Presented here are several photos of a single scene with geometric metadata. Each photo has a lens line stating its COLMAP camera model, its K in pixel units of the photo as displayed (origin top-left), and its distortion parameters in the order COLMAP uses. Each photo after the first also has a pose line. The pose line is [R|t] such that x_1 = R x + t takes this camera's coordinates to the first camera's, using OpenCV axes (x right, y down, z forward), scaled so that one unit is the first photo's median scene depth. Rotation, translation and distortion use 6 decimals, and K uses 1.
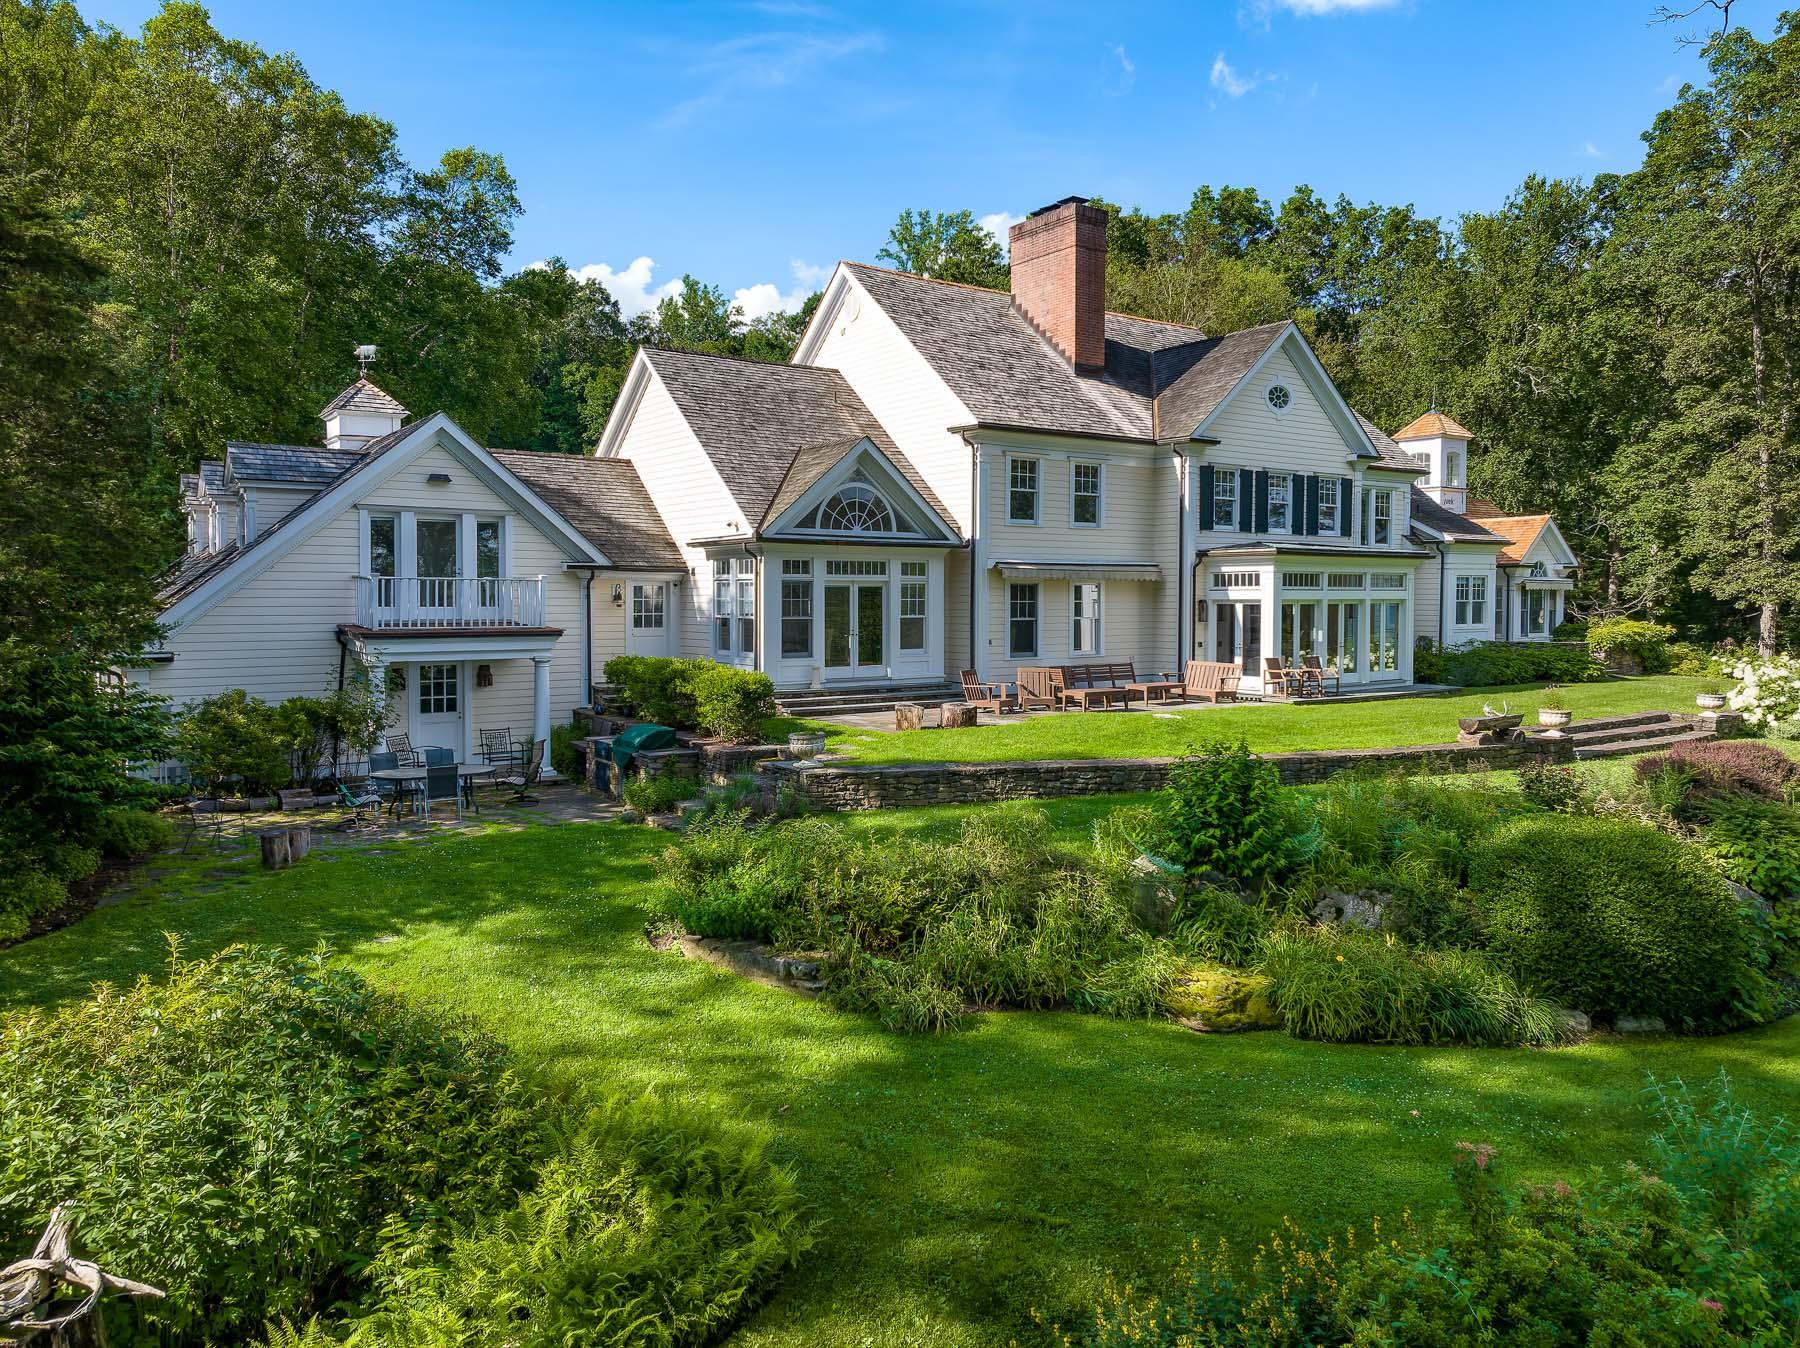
lens RADIAL K [[1237.0, 0, 902.6], [0, 1237.0, 640.8], [0, 0, 1]] dist [-0.002547, -0.000636]
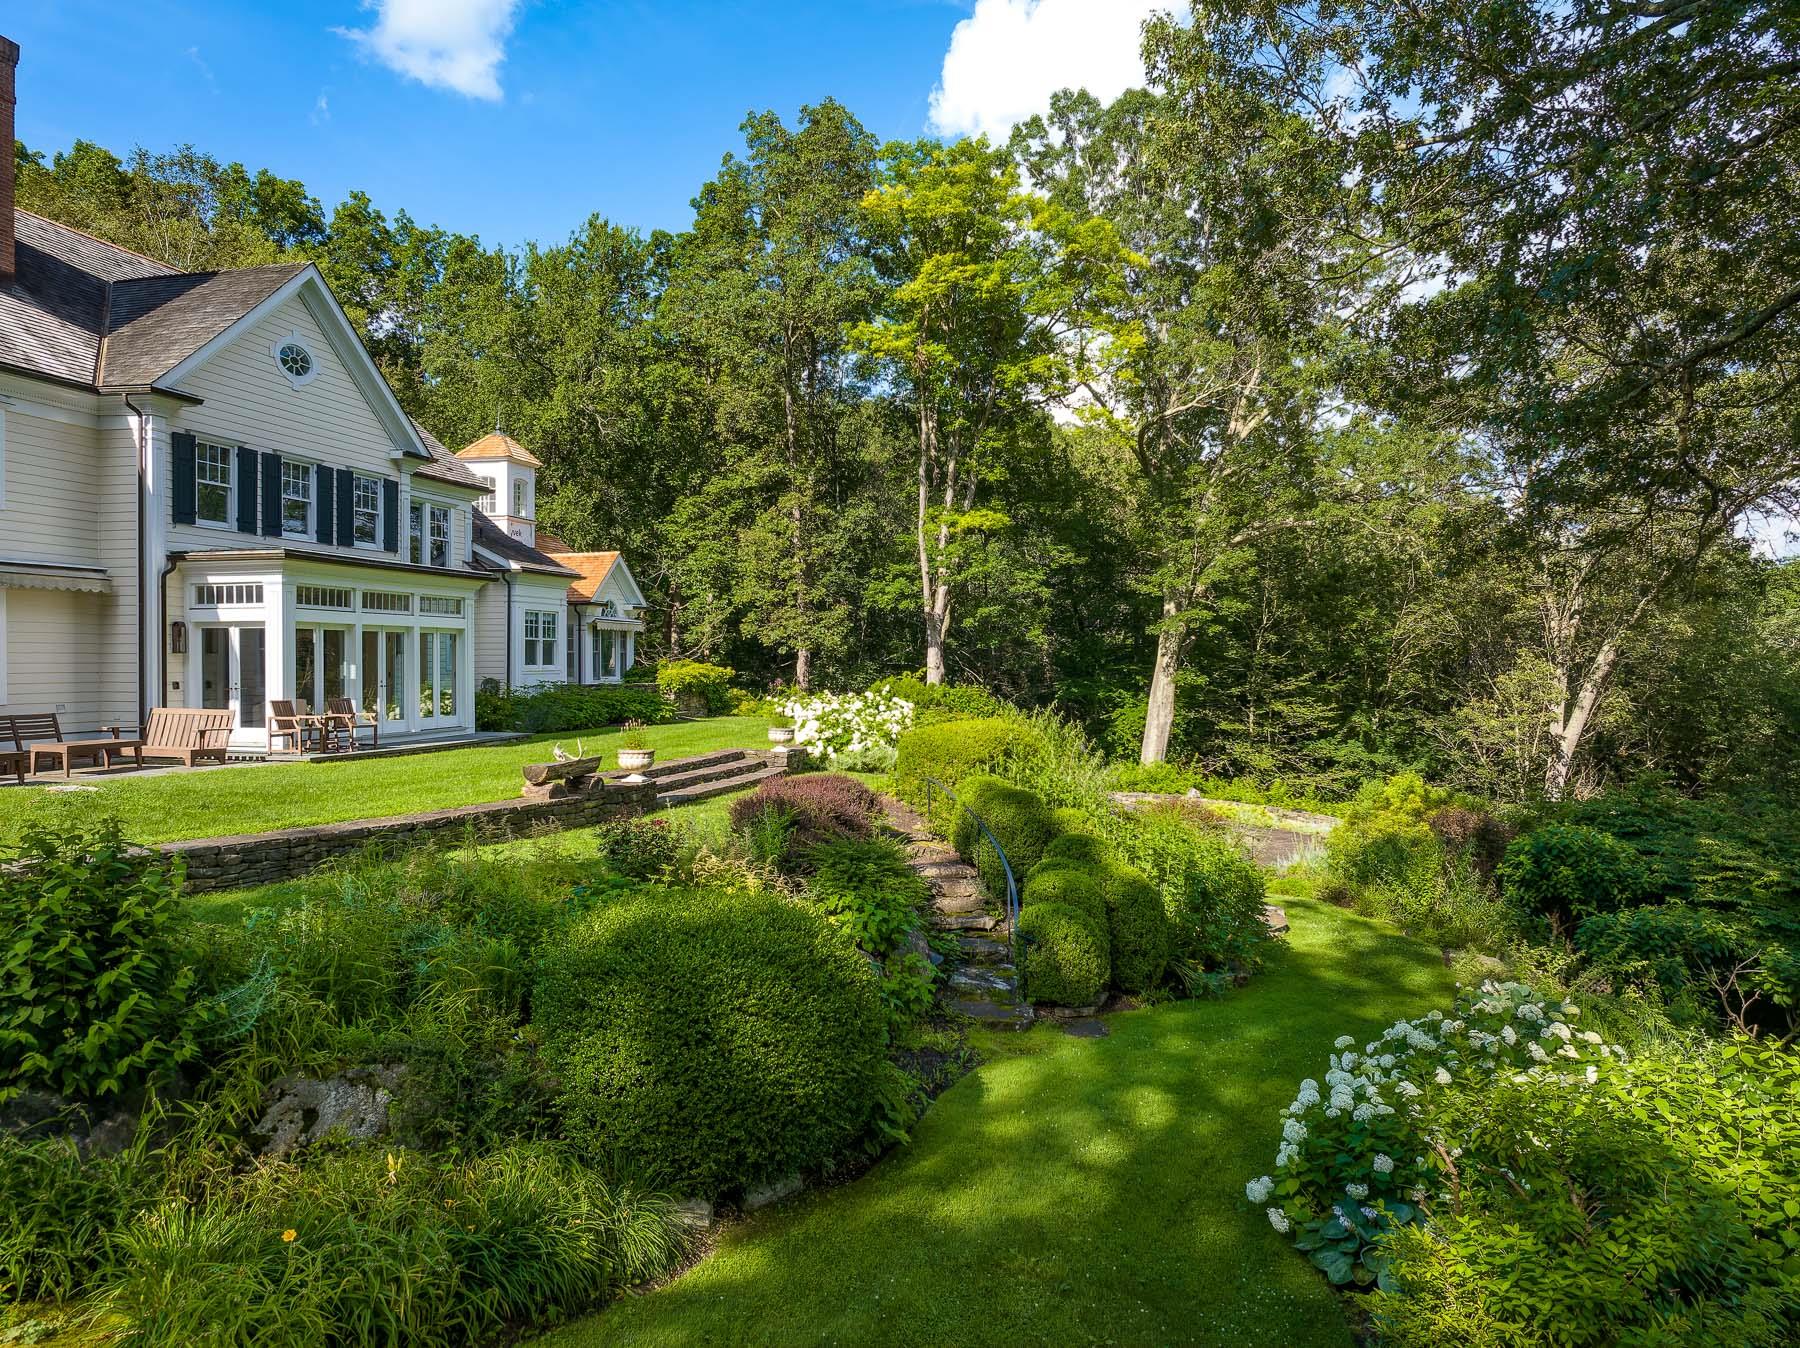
lens RADIAL K [[1237.0, 0, 900.6], [0, 1237.0, 672.0], [0, 0, 1]] dist [-0.002547, -0.000636]
pose [[0.758487, -0.005787, 0.651663, 0.096029], [0.023646, 0.999547, -0.018646, 0.018229], [-0.651259, 0.029551, 0.758280, 0.199028]]
